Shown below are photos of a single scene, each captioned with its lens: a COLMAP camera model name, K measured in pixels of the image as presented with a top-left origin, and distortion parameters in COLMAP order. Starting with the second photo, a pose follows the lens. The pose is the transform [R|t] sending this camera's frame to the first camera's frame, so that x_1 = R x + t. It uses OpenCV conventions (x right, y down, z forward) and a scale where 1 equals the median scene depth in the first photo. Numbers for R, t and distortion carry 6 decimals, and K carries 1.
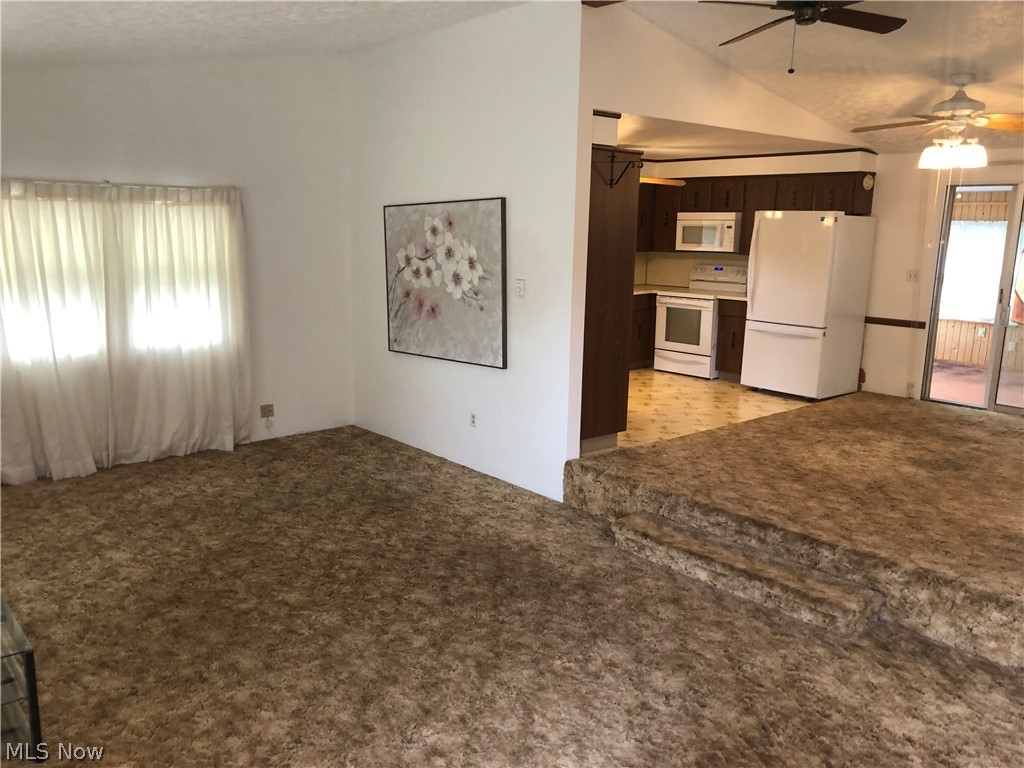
lens RADIAL K [[828.6, 0, 512.0], [0, 828.6, 384.0], [0, 0, 1]] dist [-0.000904, -0.004582]
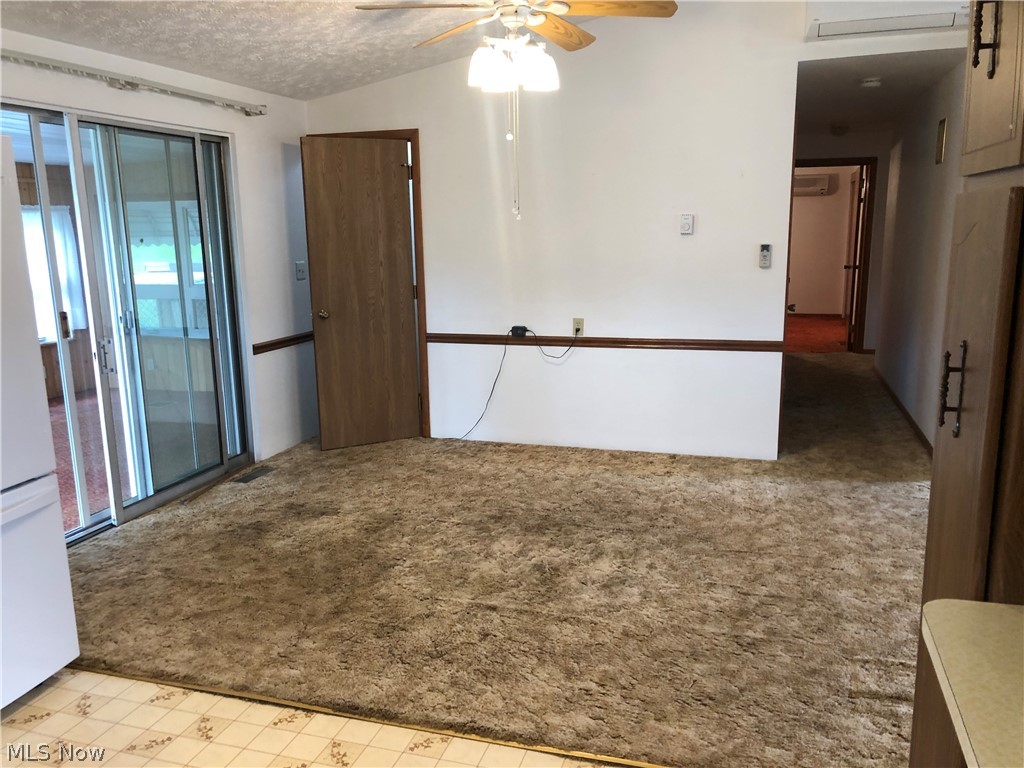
lens RADIAL K [[828.6, 0, 512.0], [0, 828.6, 384.0], [0, 0, 1]] dist [-0.000904, -0.004582]
pose [[-0.497531, -0.177086, 0.849178, -0.040583], [0.177409, 0.937475, 0.299443, -0.289412], [-0.849110, 0.299635, -0.435006, 1.595325]]
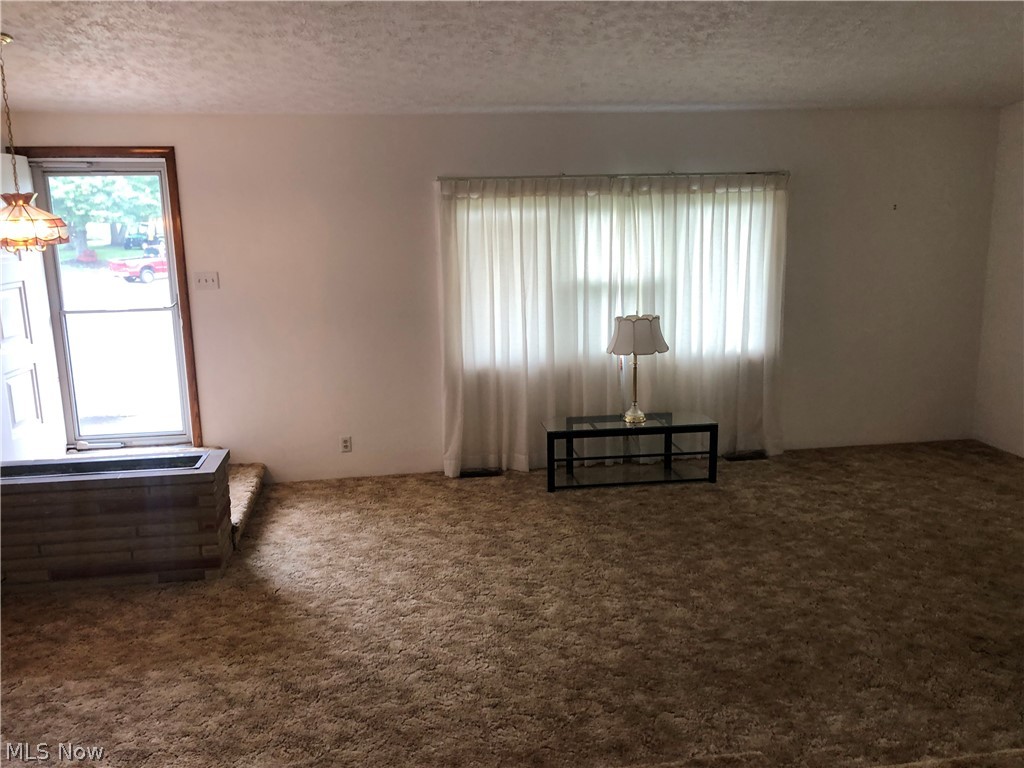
lens RADIAL K [[876.8, 0, 512.0], [0, 876.8, 384.0], [0, 0, 1]] dist [0.072197, -0.003198]
pose [[-0.545935, 0.152773, -0.823781, 0.666356], [-0.158227, 0.946741, 0.280437, -0.201280], [0.822751, 0.283445, -0.492687, 1.113856]]
